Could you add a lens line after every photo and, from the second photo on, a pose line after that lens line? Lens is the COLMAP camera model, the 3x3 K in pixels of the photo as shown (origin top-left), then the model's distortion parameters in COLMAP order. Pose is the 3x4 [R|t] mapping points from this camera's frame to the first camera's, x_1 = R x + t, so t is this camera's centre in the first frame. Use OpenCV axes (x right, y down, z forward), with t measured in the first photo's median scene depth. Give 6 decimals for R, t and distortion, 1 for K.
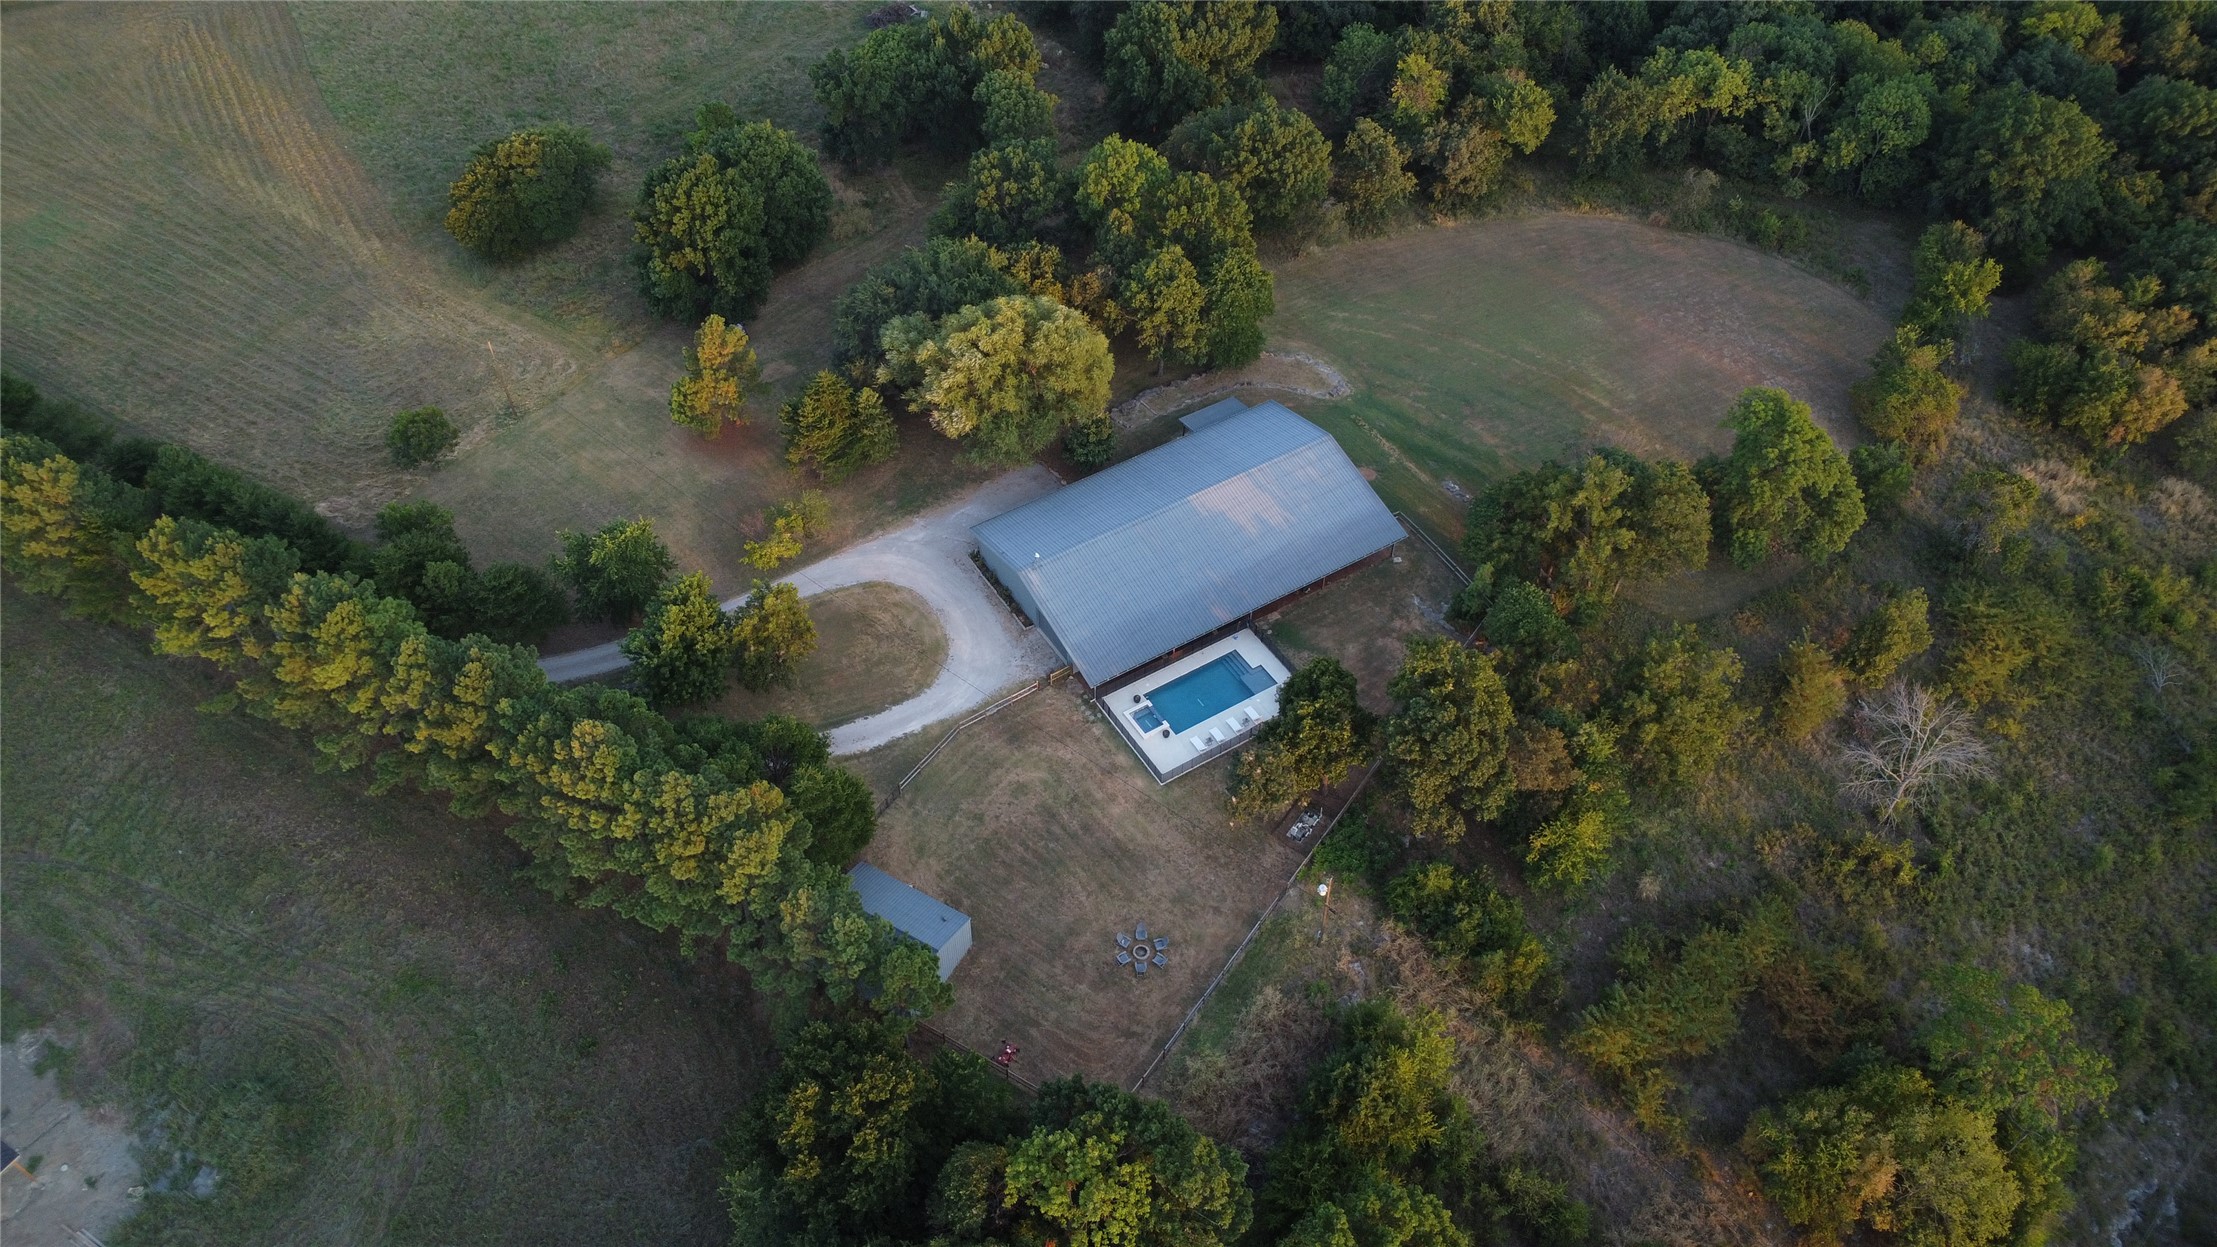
lens RADIAL K [[1607.5, 0, 1108.5], [0, 1607.5, 623.5], [0, 0, 1]] dist [-0.033706, -0.001530]
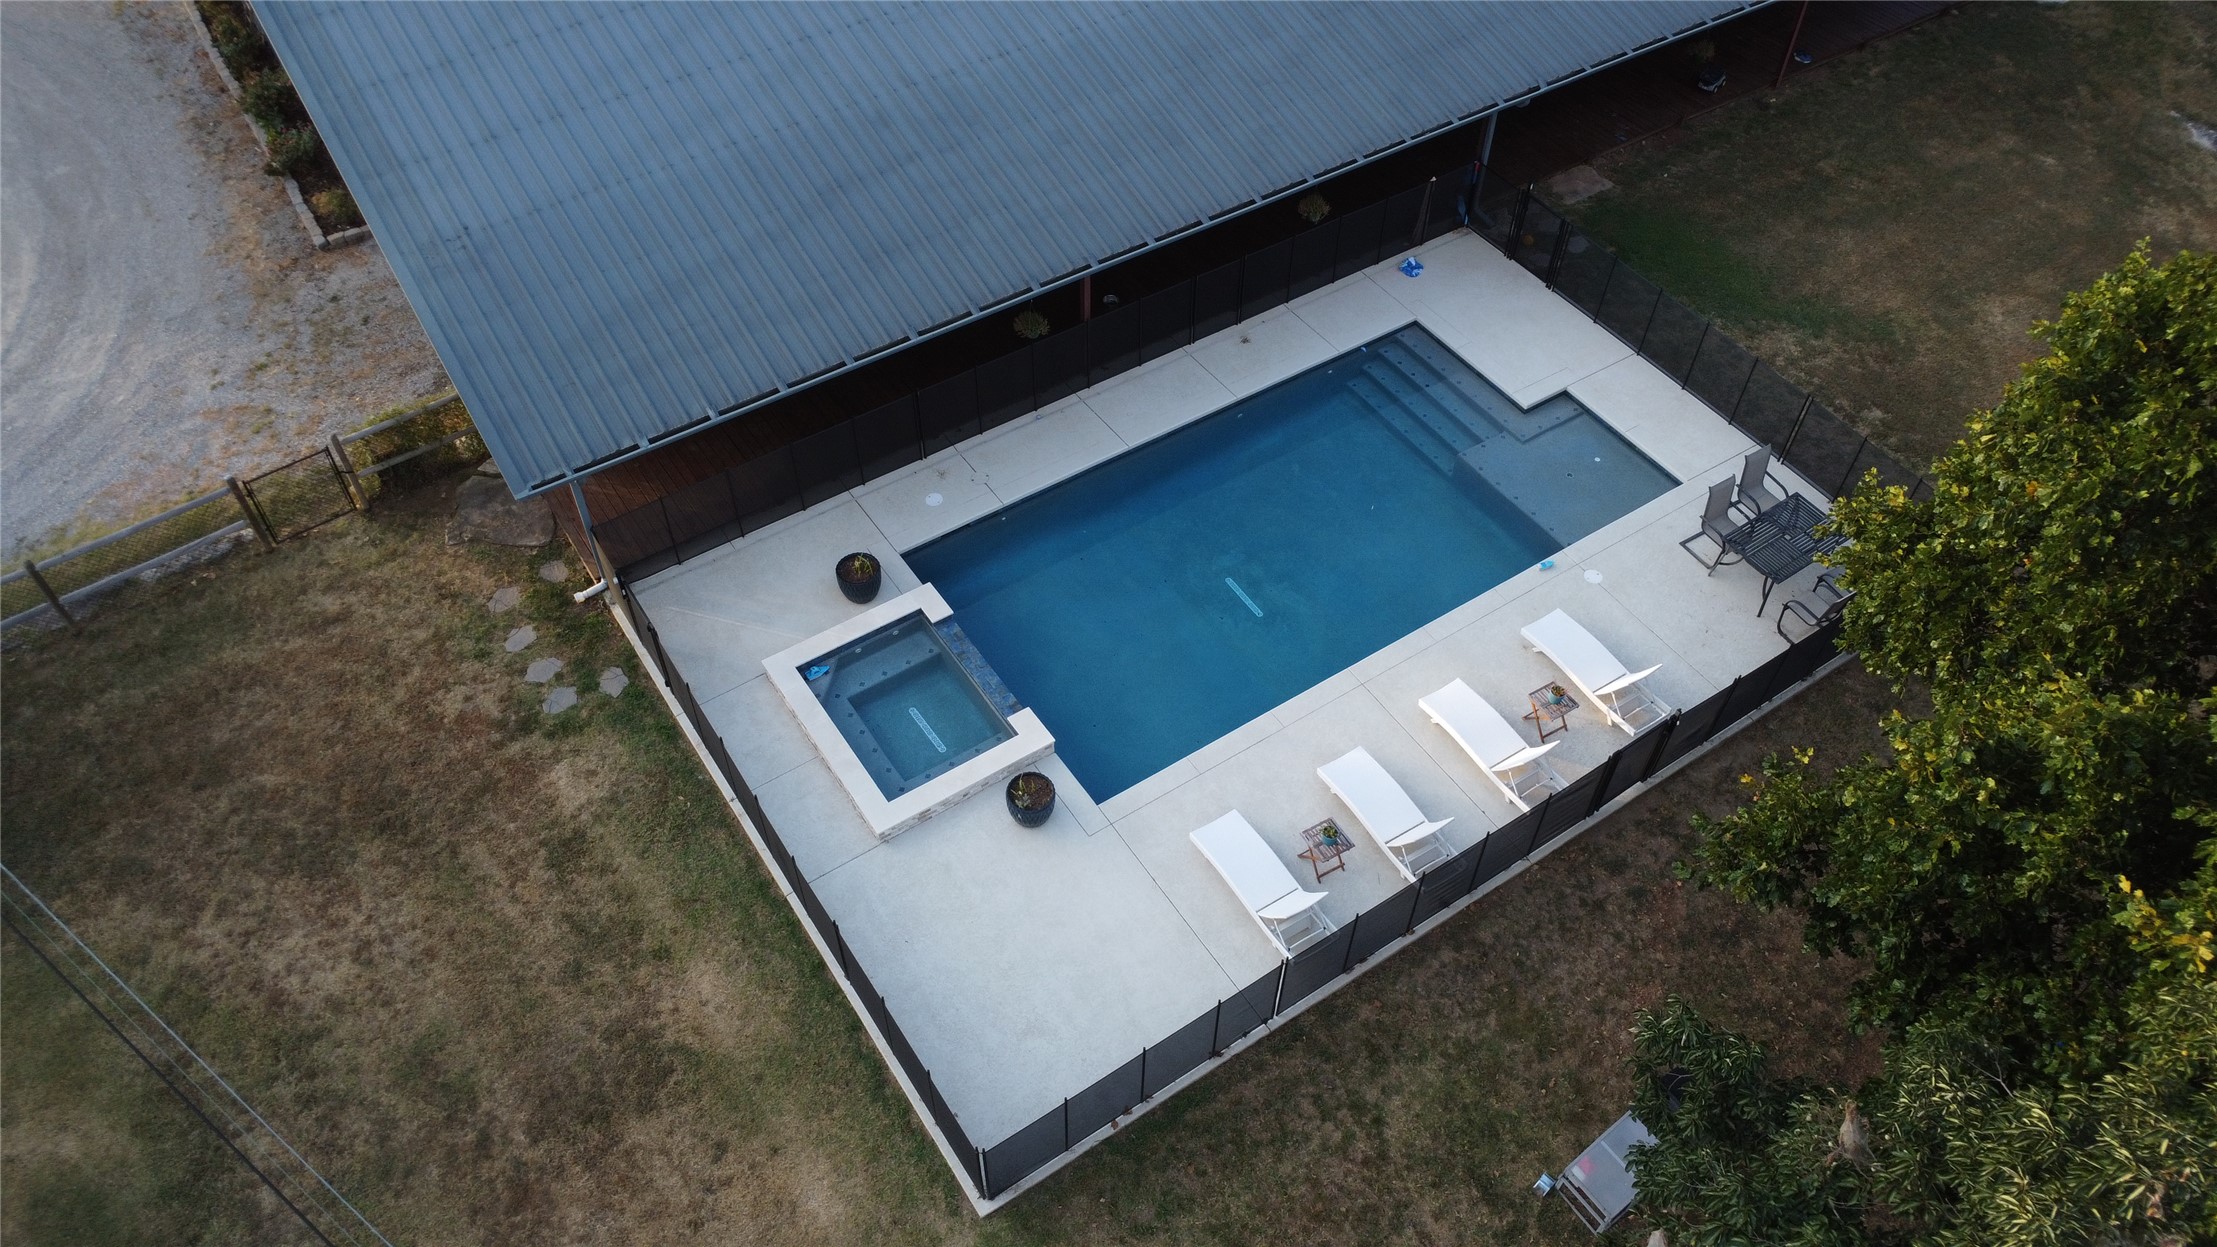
lens RADIAL K [[1607.5, 0, 1108.5], [0, 1607.5, 623.5], [0, 0, 1]] dist [-0.033706, -0.001530]
pose [[0.999701, -0.017148, 0.017409, 0.040493], [0.016672, 0.999494, 0.027107, 0.048524], [-0.017865, -0.026808, 0.999481, 0.852198]]
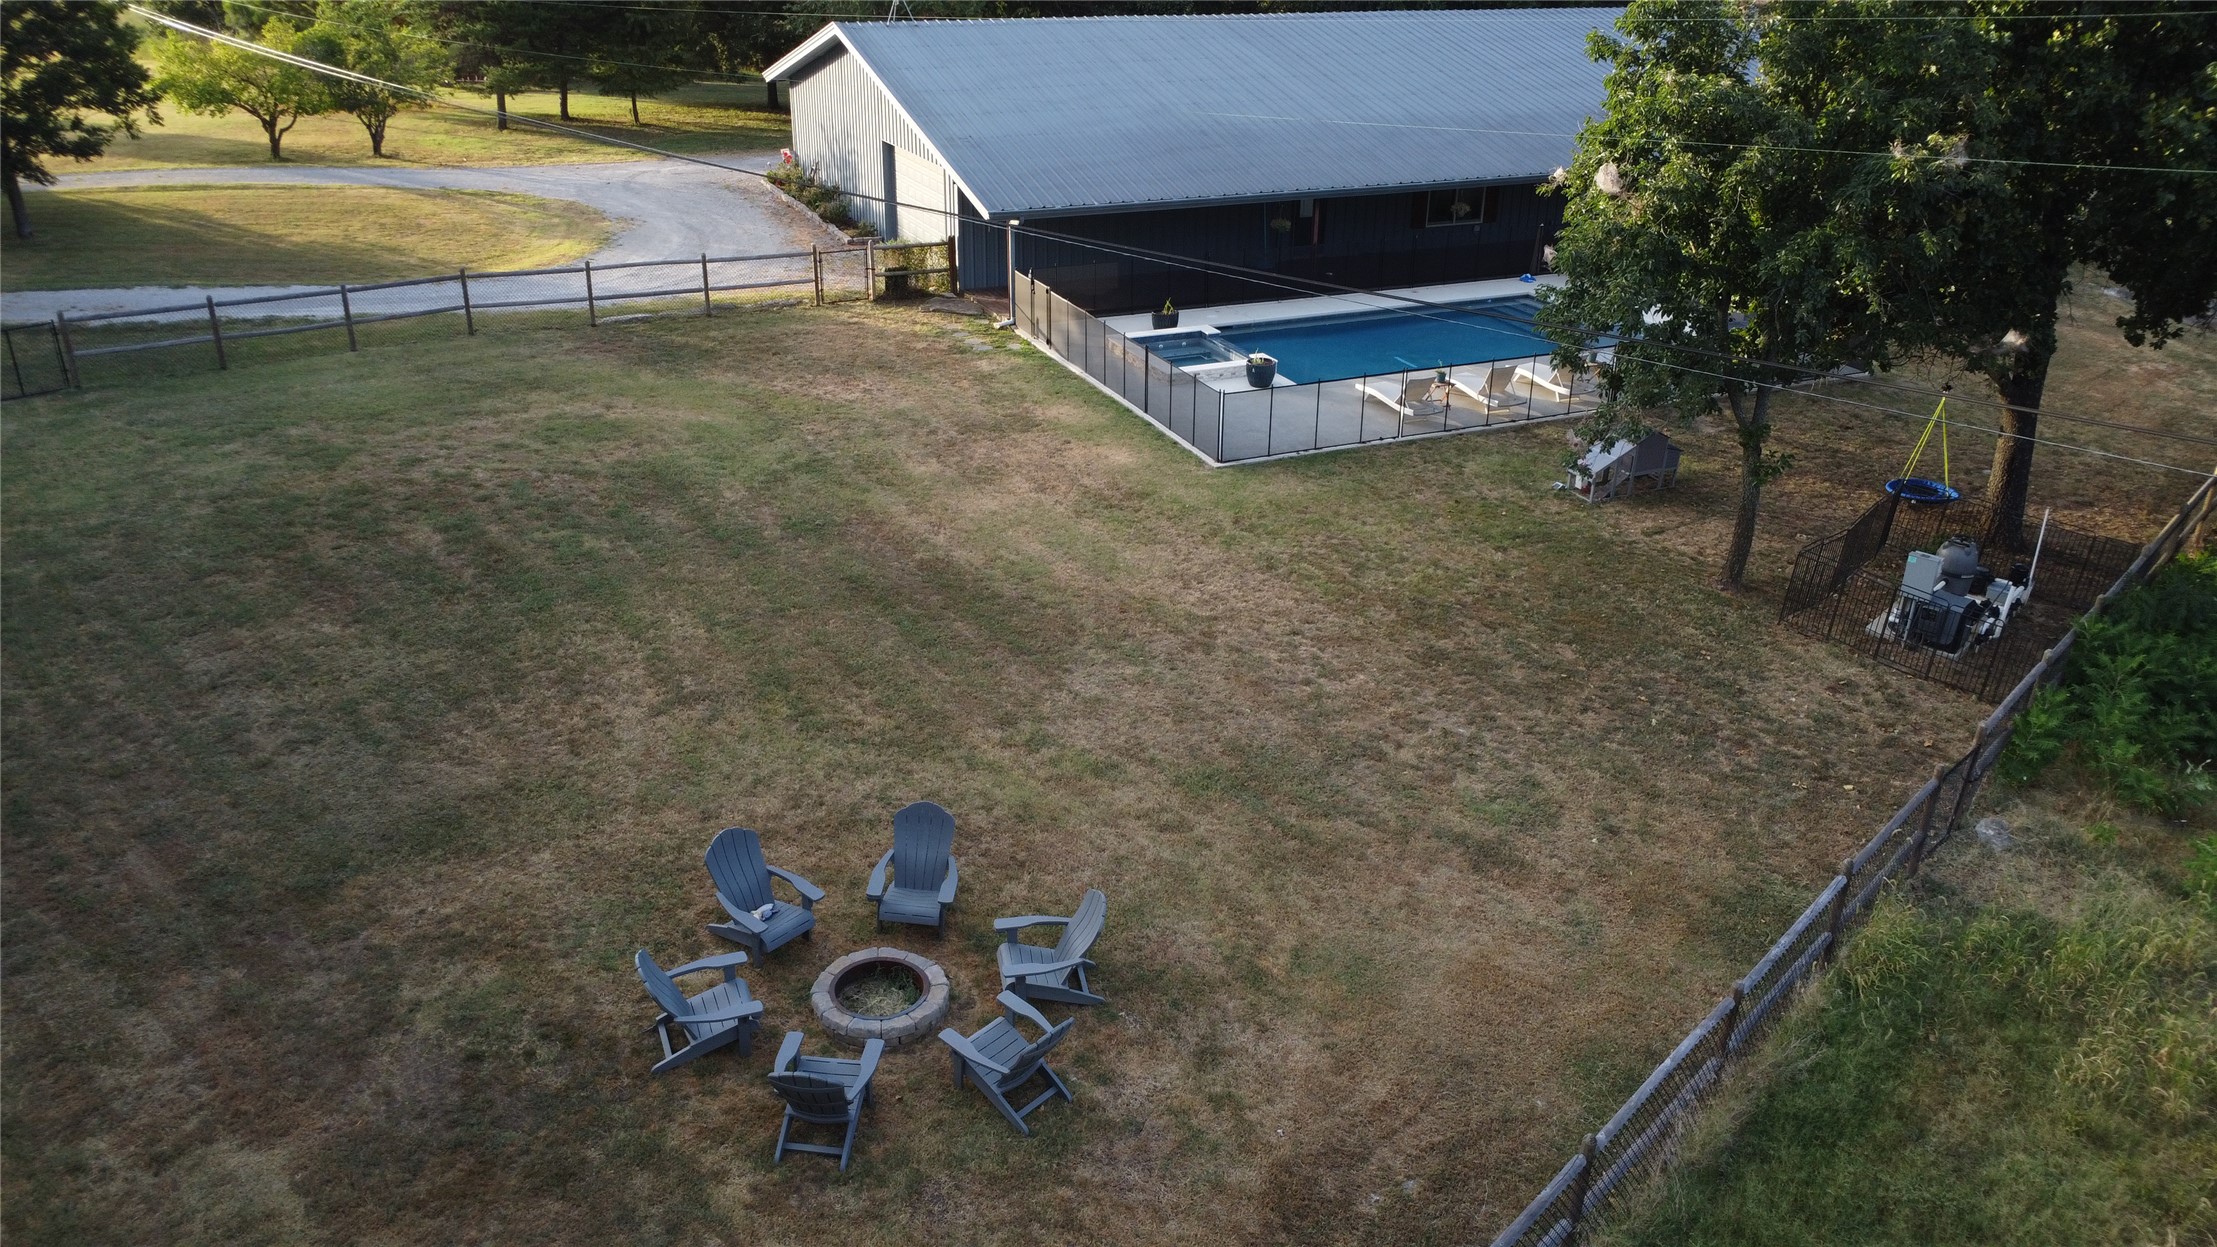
lens RADIAL K [[1607.5, 0, 1108.5], [0, 1607.5, 623.5], [0, 0, 1]] dist [-0.033706, -0.001530]
pose [[0.989767, 0.057040, -0.130793, 0.046924], [-0.104030, 0.915839, -0.387836, 0.201528], [0.097663, 0.397474, 0.912401, 0.788654]]
